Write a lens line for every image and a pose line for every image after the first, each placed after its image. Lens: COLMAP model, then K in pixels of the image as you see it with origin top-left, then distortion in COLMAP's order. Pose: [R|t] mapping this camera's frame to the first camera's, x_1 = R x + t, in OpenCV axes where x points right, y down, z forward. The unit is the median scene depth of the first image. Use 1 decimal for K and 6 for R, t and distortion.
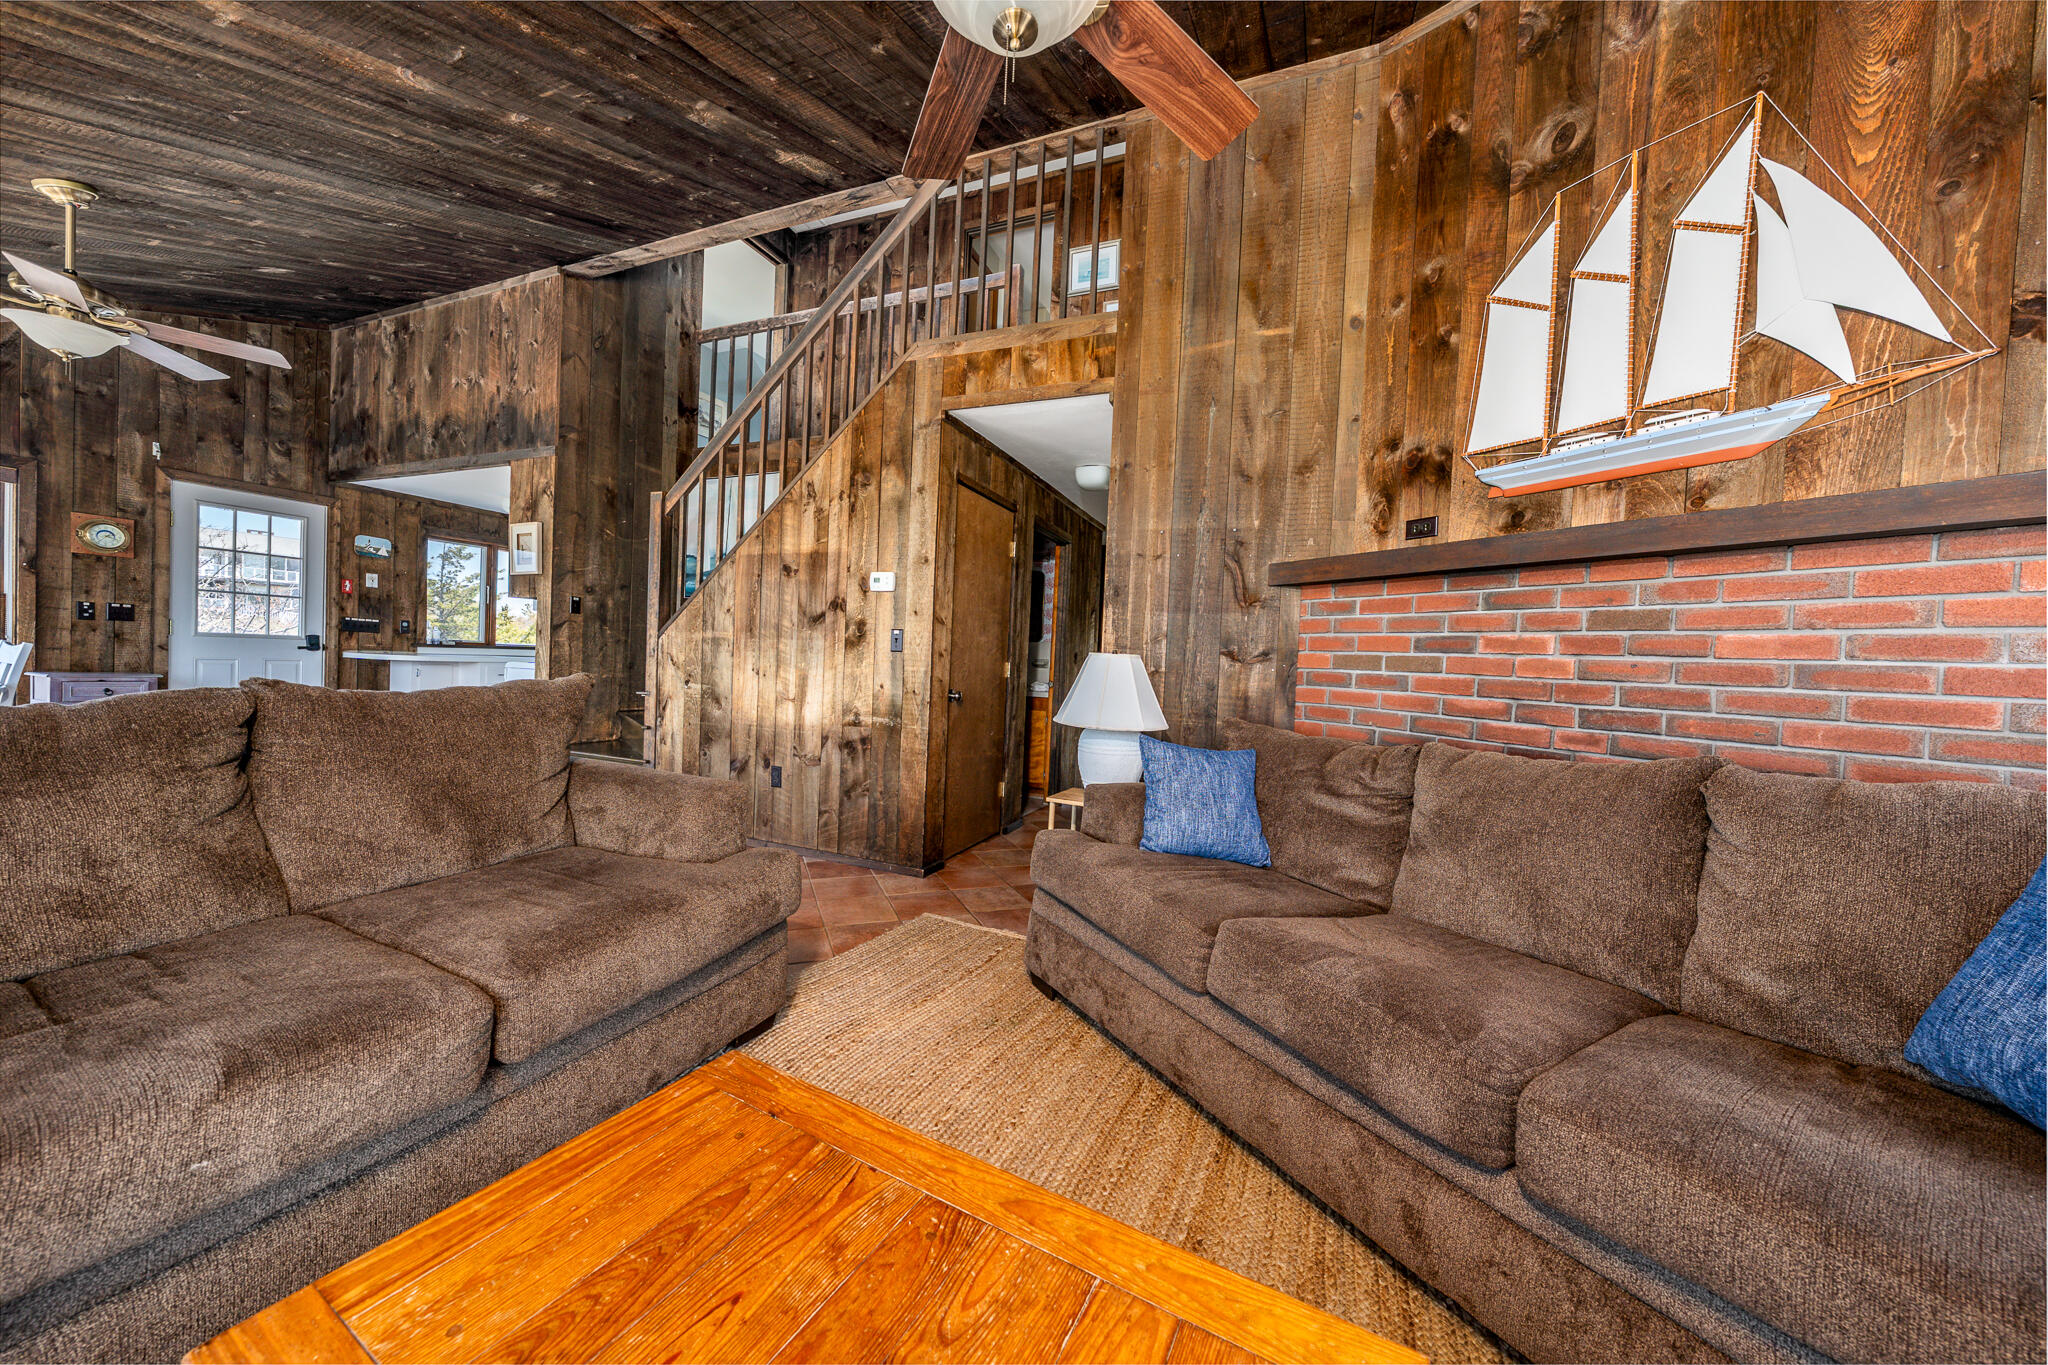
lens RADIAL K [[694.8, 0, 1019.5], [0, 694.8, 681.3], [0, 0, 1]] dist [-0.007024, 0.000372]
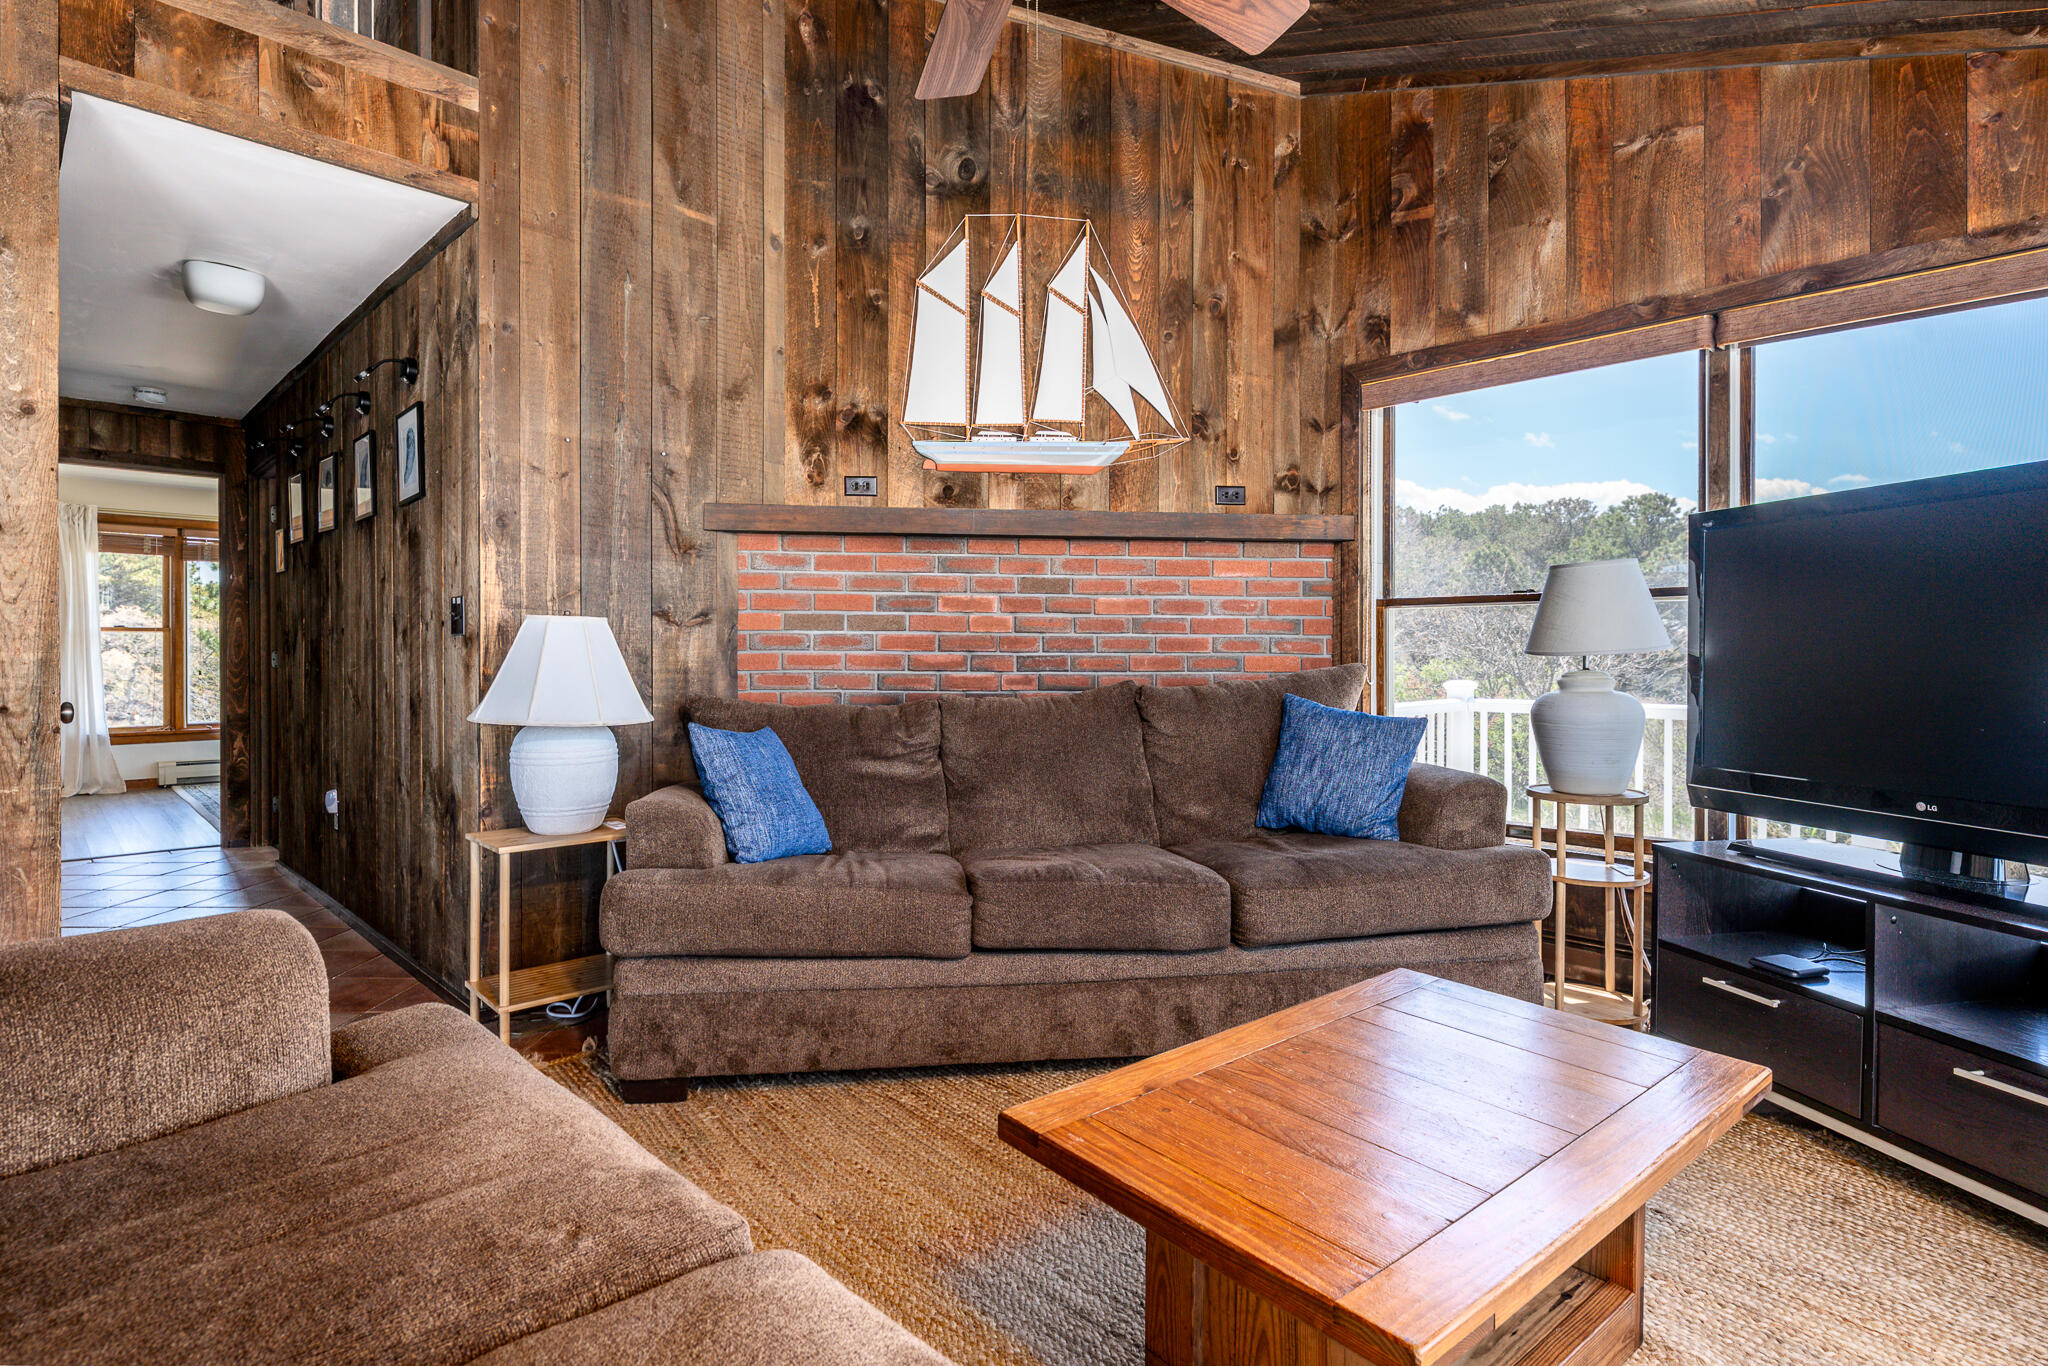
lens RADIAL K [[1013.4, 0, 1027.7], [0, 1013.4, 659.6], [0, 0, 1]] dist [-0.000251, -0.000884]
pose [[0.375765, -0.052626, 0.925220, -0.613291], [0.041939, 0.998329, 0.039751, -0.018040], [-0.925766, 0.023866, 0.377344, 0.211264]]
